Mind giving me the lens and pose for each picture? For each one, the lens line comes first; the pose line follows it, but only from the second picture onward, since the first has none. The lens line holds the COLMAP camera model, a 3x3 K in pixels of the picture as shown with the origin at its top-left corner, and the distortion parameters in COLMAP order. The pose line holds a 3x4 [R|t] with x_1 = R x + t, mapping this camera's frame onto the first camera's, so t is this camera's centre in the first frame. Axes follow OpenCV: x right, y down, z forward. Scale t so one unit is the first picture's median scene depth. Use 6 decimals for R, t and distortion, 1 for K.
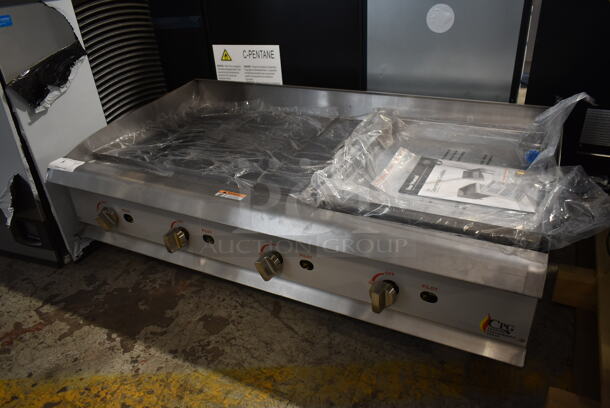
lens RADIAL K [[463.3, 0, 305.6], [0, 463.3, 205.8], [0, 0, 1]] dist [-0.022872, -0.002002]
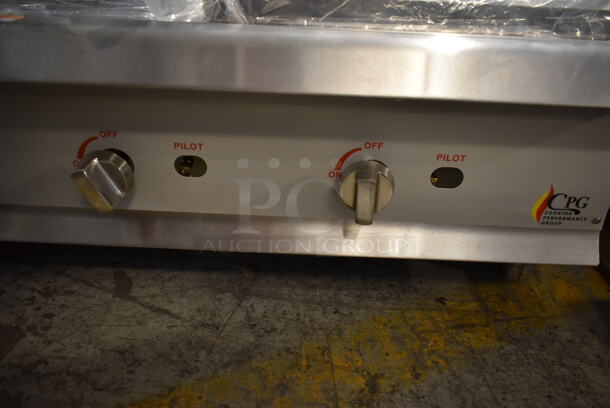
lens RADIAL K [[463.3, 0, 305.6], [0, 463.3, 205.8], [0, 0, 1]] dist [-0.022872, -0.002002]
pose [[0.893115, -0.144578, 0.425960, -0.086403], [0.135551, 0.989425, 0.051616, 0.136376], [-0.428918, 0.011640, 0.903268, 0.444195]]
